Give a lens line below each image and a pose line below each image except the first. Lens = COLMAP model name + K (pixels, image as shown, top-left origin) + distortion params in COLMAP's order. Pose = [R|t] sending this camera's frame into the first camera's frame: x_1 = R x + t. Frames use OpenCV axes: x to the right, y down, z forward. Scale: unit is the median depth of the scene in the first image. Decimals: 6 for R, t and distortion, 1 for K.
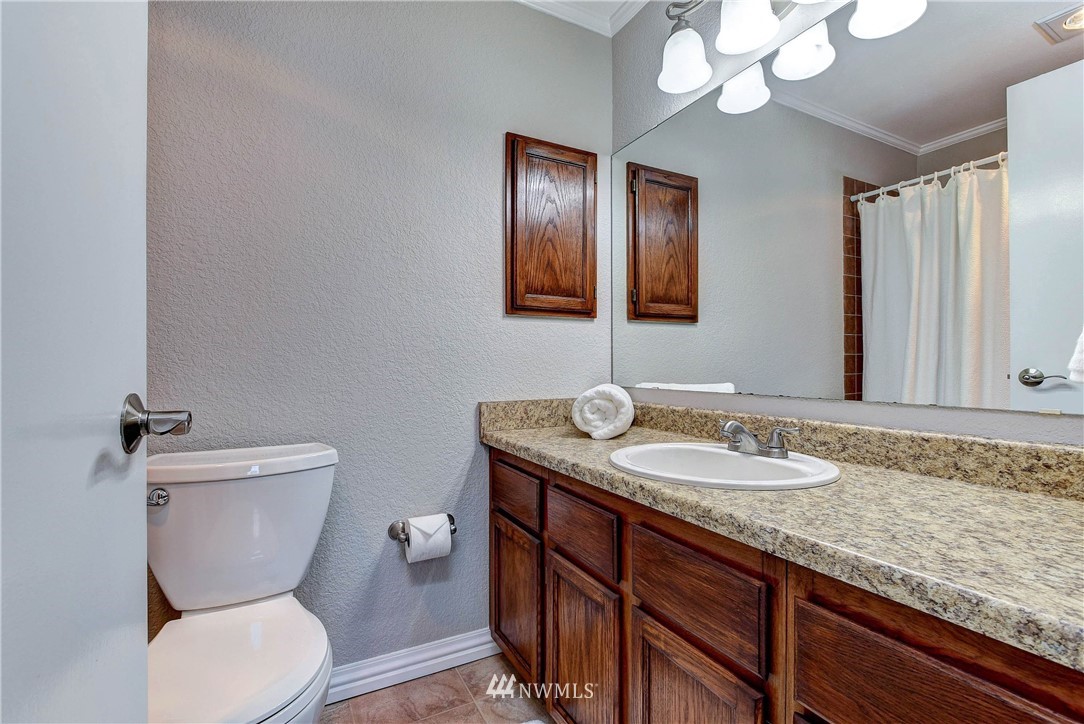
lens RADIAL K [[479.2, 0, 540.7], [0, 479.2, 364.0], [0, 0, 1]] dist [-0.000386, -0.002728]
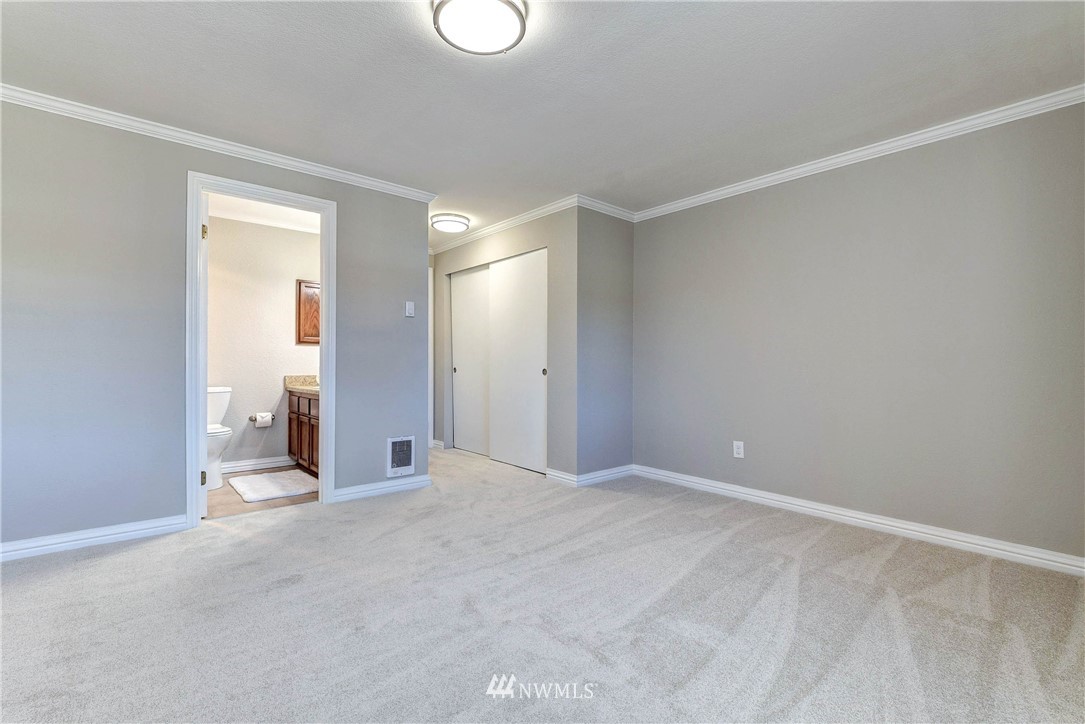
lens RADIAL K [[478.9, 0, 543.4], [0, 478.9, 364.5], [0, 0, 1]] dist [-0.003524, -0.004752]
pose [[0.973336, 0.000672, 0.229385, 0.705356], [0.000443, 0.999988, -0.004811, 0.027951], [-0.229386, 0.004784, 0.973324, -2.084962]]
